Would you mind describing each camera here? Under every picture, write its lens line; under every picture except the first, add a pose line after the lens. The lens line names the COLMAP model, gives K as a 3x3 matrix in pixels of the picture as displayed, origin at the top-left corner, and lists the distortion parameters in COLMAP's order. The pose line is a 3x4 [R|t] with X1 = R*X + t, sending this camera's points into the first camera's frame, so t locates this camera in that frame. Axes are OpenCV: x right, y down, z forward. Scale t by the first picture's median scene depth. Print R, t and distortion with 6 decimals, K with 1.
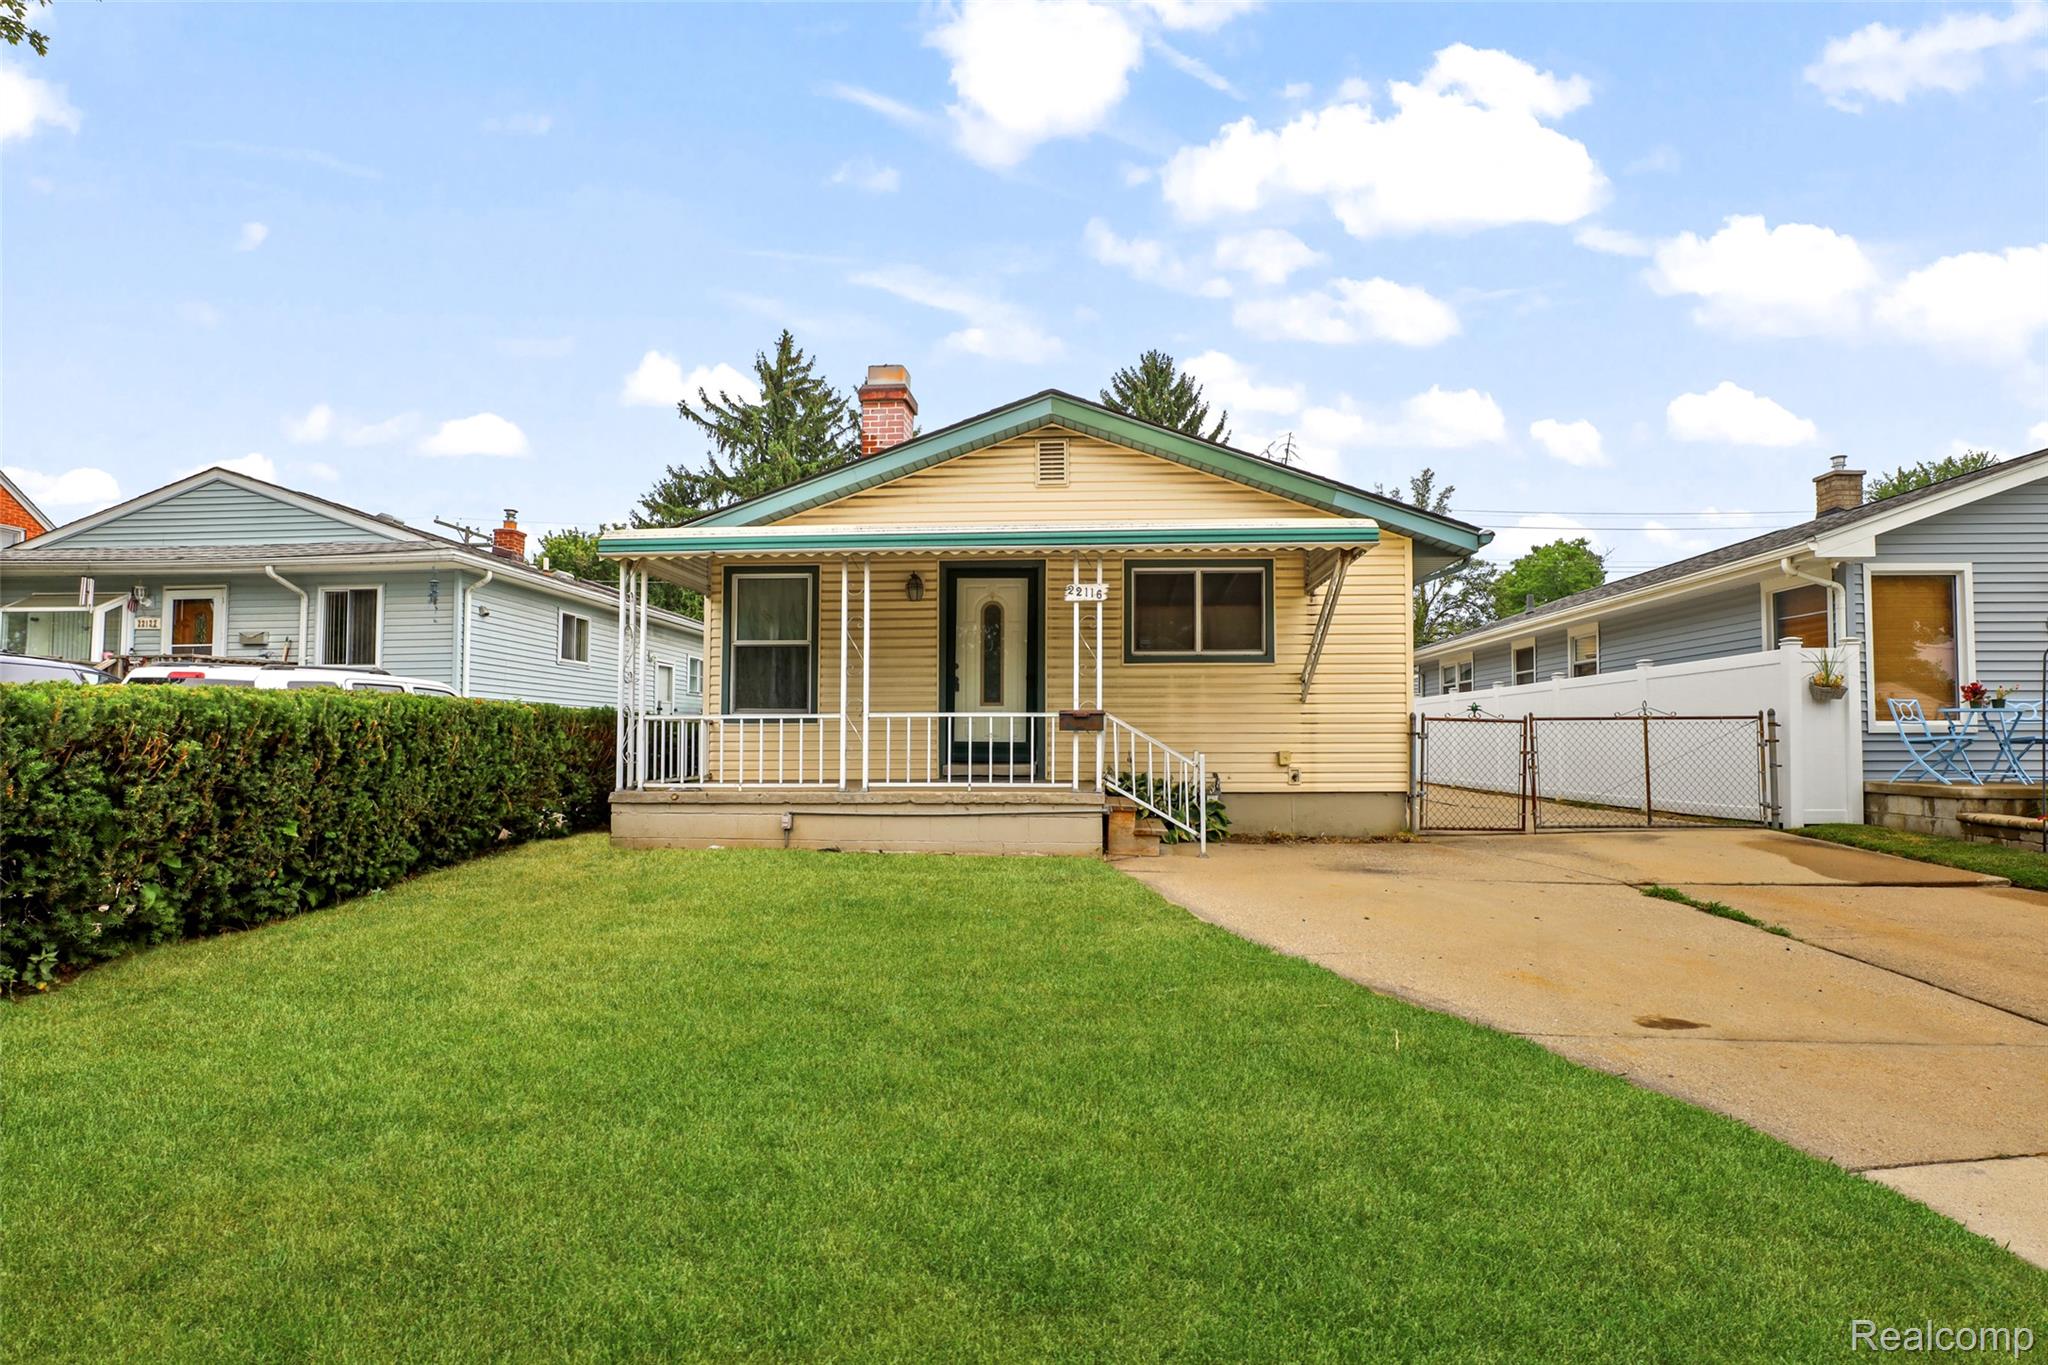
lens RADIAL K [[948.4, 0, 1038.4], [0, 948.4, 699.3], [0, 0, 1]] dist [-0.027863, 0.000928]
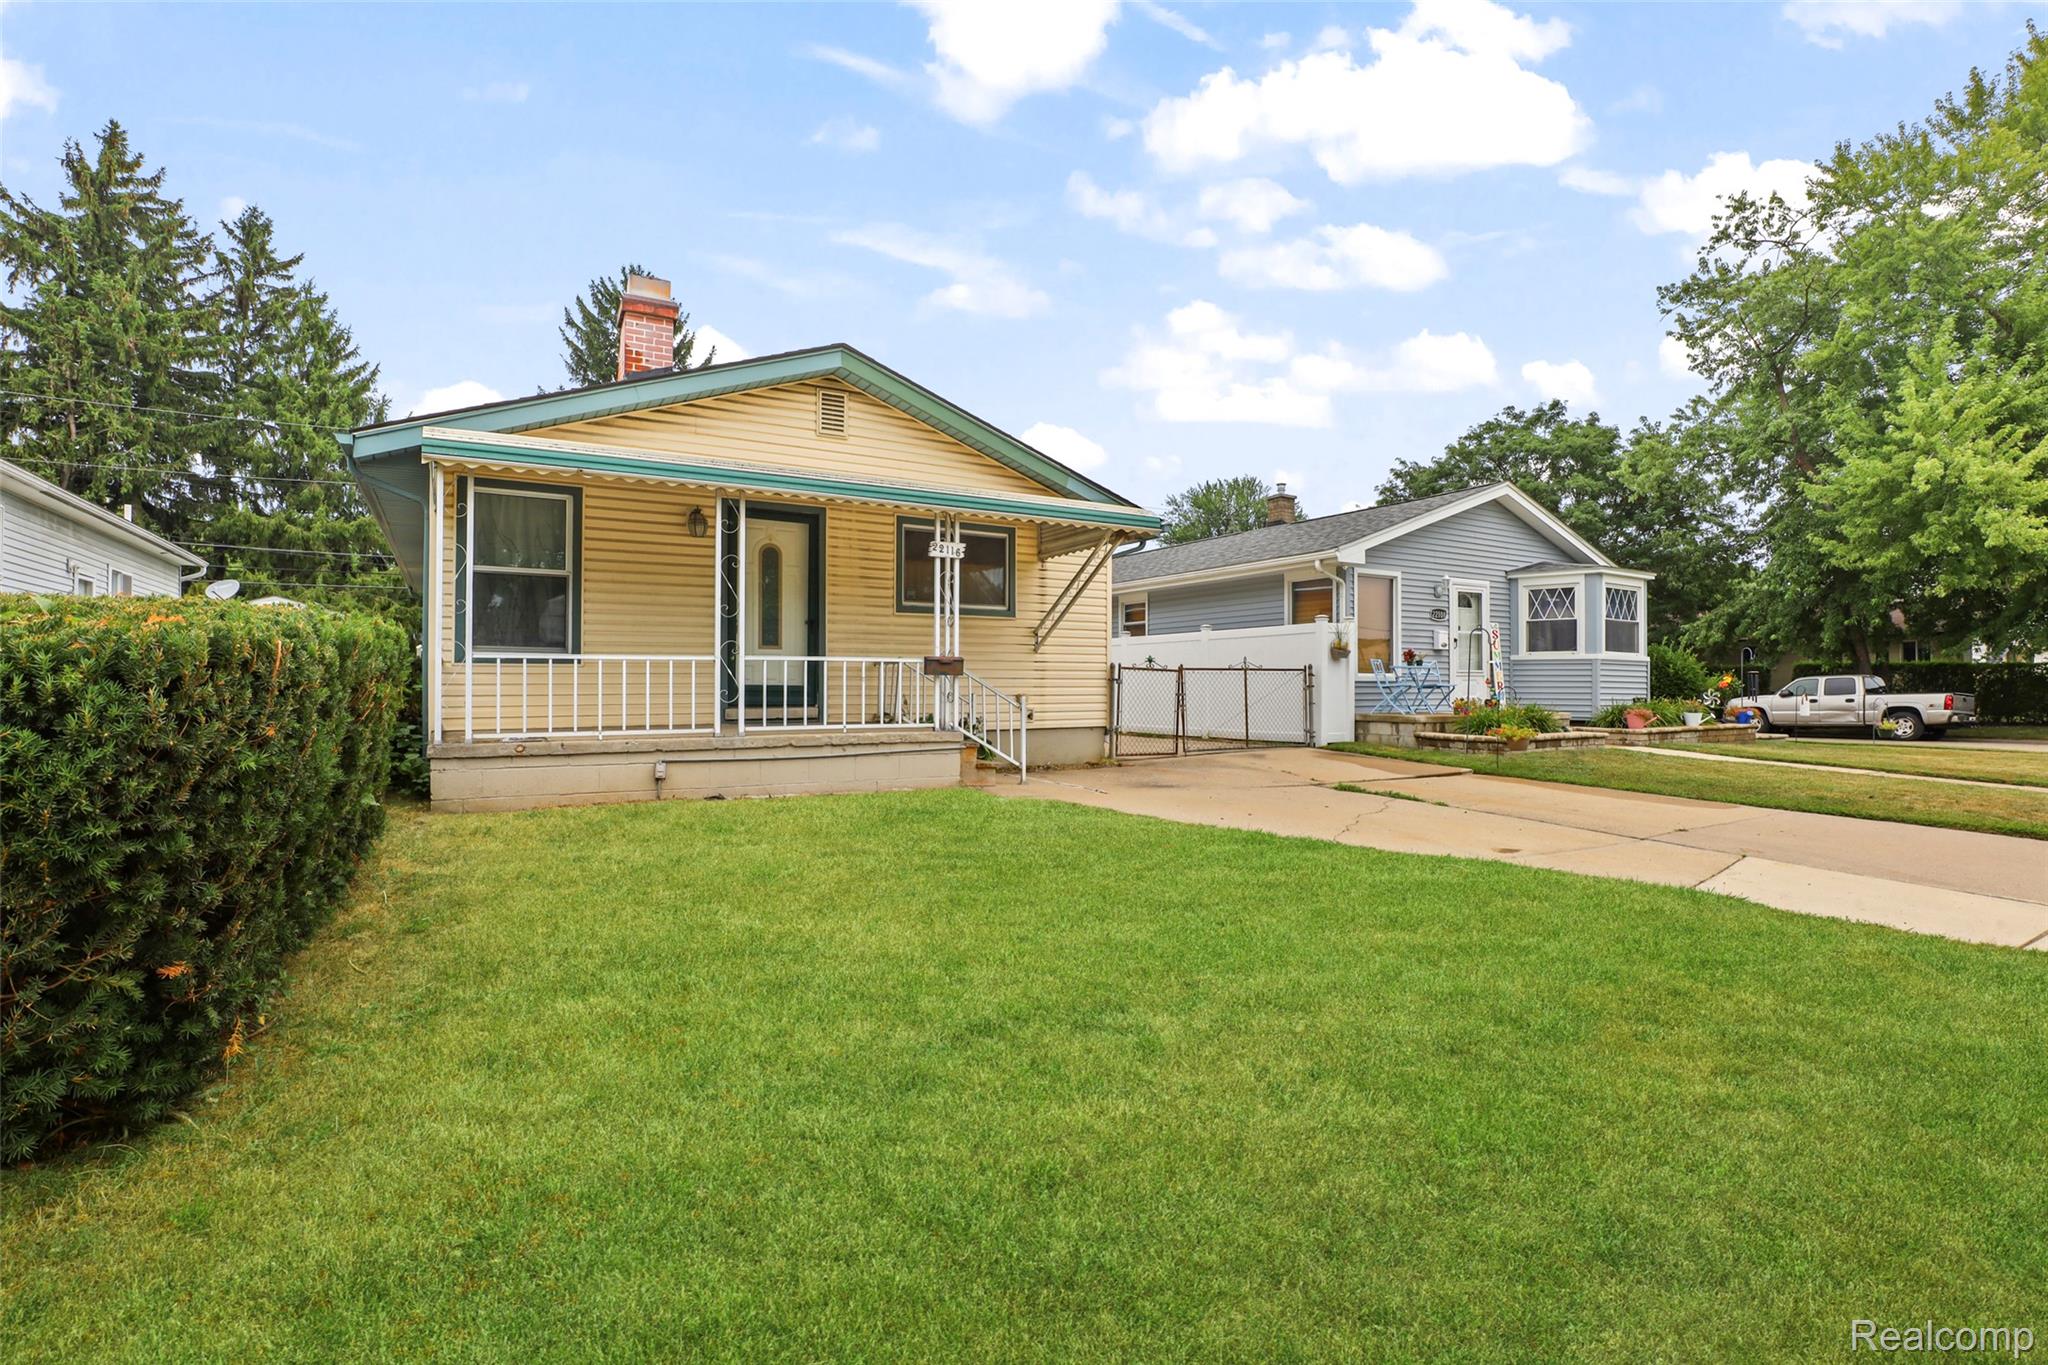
lens RADIAL K [[956.1, 0, 1022.0], [0, 956.1, 659.9], [0, 0, 1]] dist [-0.026087, 0.001265]
pose [[0.831020, 0.016519, 0.555997, -0.394067], [-0.025939, 0.999622, 0.009071, 0.002198], [-0.555637, -0.021961, 0.831135, 0.021548]]
